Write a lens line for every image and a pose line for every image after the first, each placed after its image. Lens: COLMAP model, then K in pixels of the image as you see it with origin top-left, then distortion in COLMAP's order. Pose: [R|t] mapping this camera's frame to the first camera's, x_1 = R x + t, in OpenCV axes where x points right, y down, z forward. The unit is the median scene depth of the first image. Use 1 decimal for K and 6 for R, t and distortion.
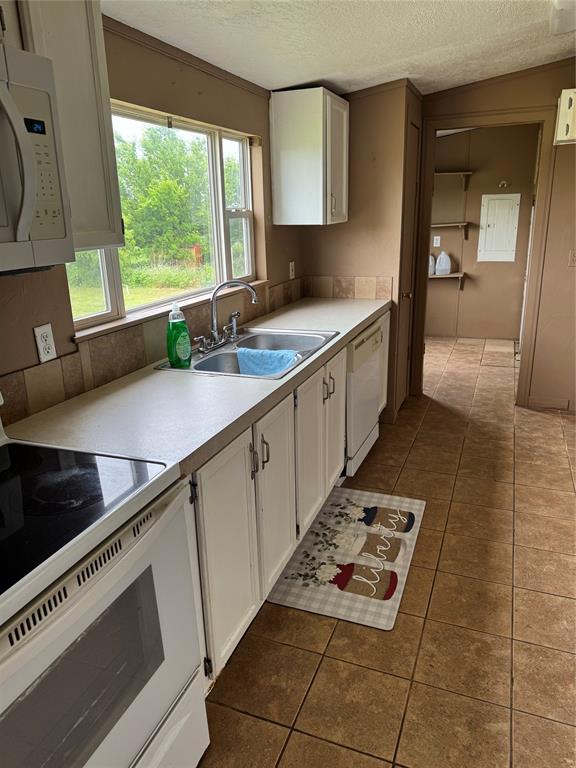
lens RADIAL K [[535.8, 0, 288.0], [0, 535.8, 384.0], [0, 0, 1]] dist [0.057256, -0.089157]
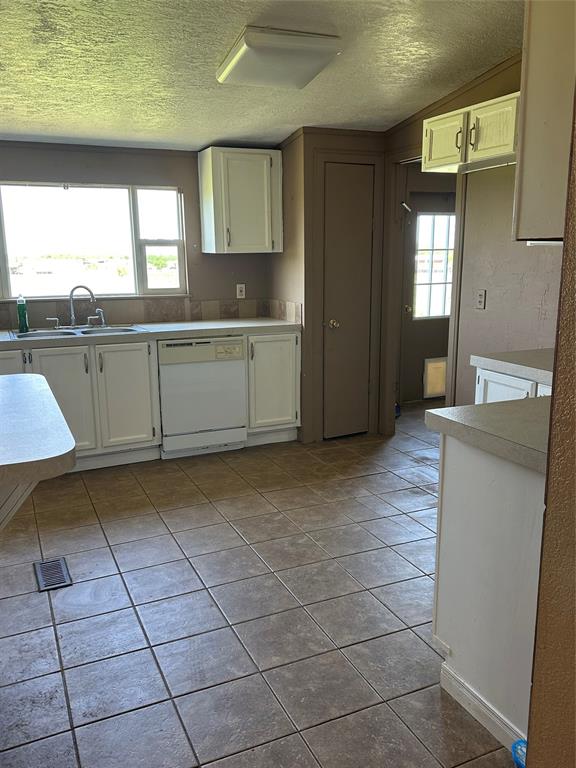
lens RADIAL K [[642.1, 0, 288.0], [0, 642.1, 384.0], [0, 0, 1]] dist [0.095609, -0.001017]
pose [[0.725525, 0.161298, -0.669027, 1.201565], [-0.220620, 0.975351, -0.004100, -0.032381], [0.651875, 0.150575, 0.743227, 0.051363]]
